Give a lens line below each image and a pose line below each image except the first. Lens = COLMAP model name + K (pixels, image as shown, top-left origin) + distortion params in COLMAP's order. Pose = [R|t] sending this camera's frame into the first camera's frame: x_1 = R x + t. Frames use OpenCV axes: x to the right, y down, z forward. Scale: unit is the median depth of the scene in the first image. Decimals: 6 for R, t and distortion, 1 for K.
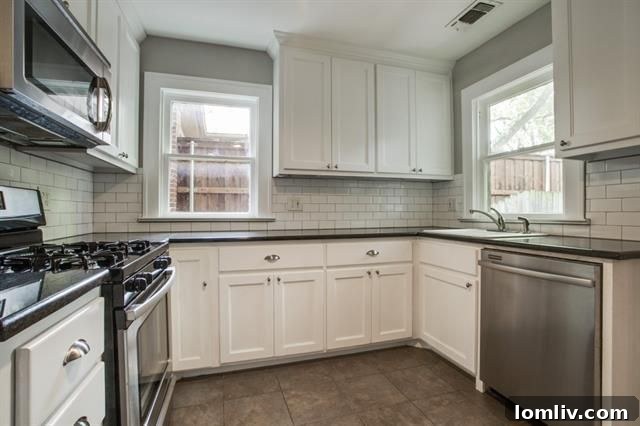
lens RADIAL K [[315.5, 0, 320.6], [0, 315.5, 211.5], [0, 0, 1]] dist [-0.035667, 0.000484]
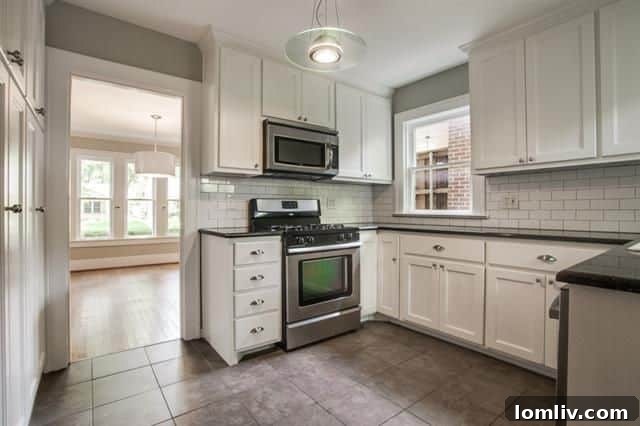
lens RADIAL K [[315.5, 0, 319.8], [0, 315.5, 213.5], [0, 0, 1]] dist [-0.035667, 0.000484]
pose [[0.344740, 0.011298, -0.938630, 0.722839], [-0.002136, 0.999934, 0.011251, 0.003725], [0.938696, -0.001873, 0.344741, 0.145754]]
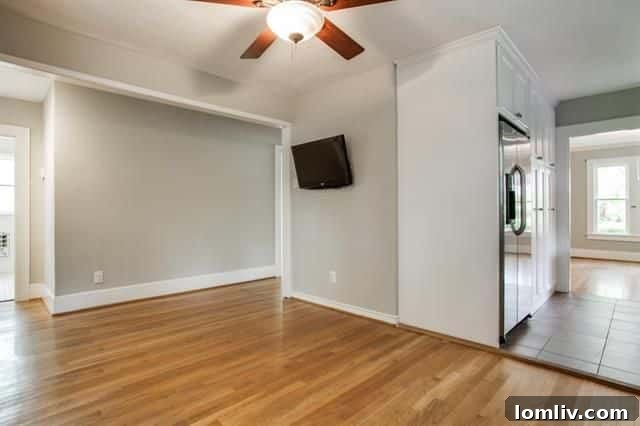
lens RADIAL K [[315.5, 0, 319.9], [0, 315.5, 212.0], [0, 0, 1]] dist [-0.035667, 0.000484]
pose [[-0.882309, 0.008626, -0.470592, 1.015476], [0.007334, 0.999963, 0.004578, 0.002982], [0.470614, 0.000588, -0.882339, 0.296385]]
